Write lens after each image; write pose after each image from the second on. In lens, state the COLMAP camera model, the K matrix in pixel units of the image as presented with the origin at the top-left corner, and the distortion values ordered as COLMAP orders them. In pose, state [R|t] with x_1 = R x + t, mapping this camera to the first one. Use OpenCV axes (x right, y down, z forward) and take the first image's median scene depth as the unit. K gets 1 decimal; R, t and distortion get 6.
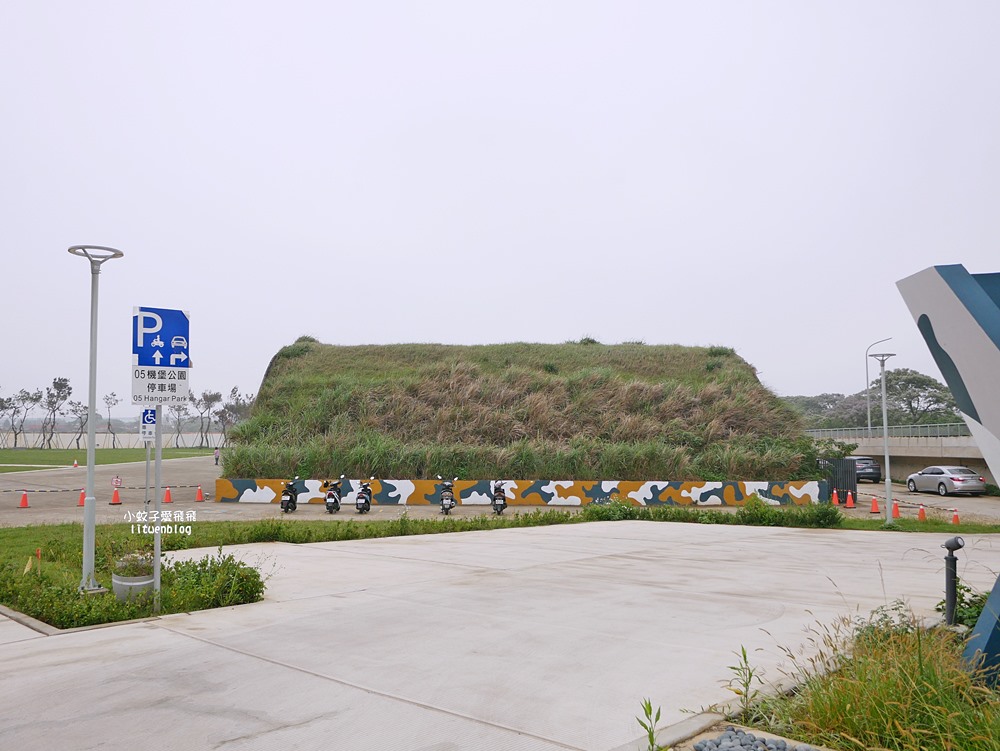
lens RADIAL K [[839.6, 0, 498.2], [0, 839.6, 371.3], [0, 0, 1]] dist [-0.039645, 0.009868]
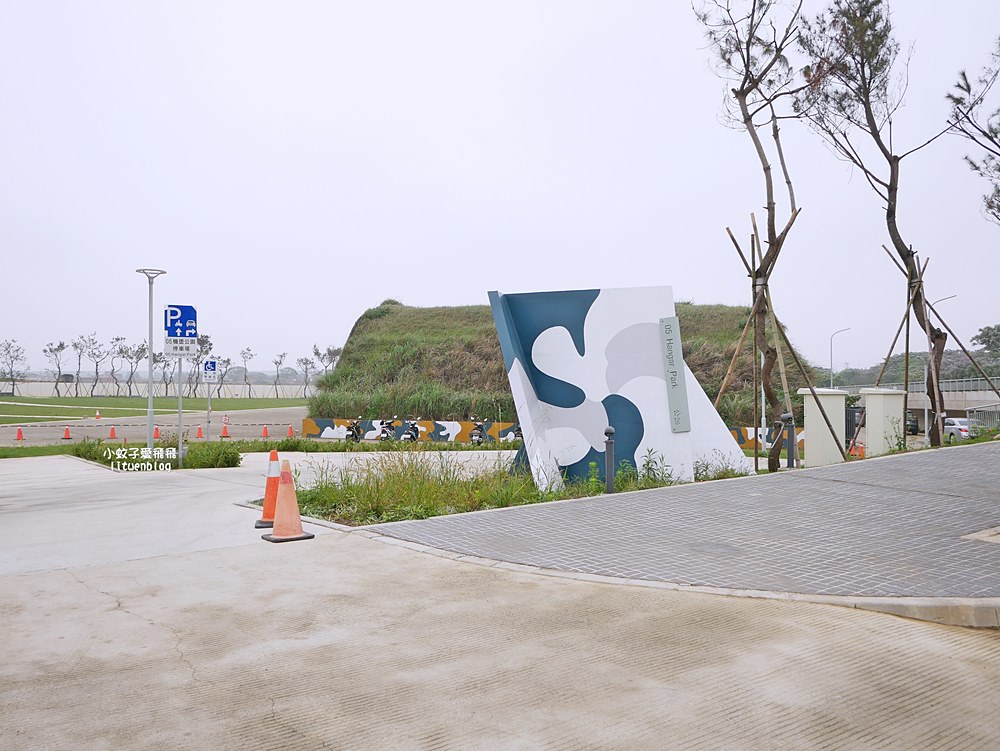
lens RADIAL K [[839.6, 0, 498.2], [0, 839.6, 371.3], [0, 0, 1]] dist [-0.039645, 0.009868]
pose [[0.987782, 0.005017, -0.155764, 0.137936], [0.003386, 0.998555, 0.053637, -0.006426], [0.155808, -0.053509, 0.986337, -0.170084]]
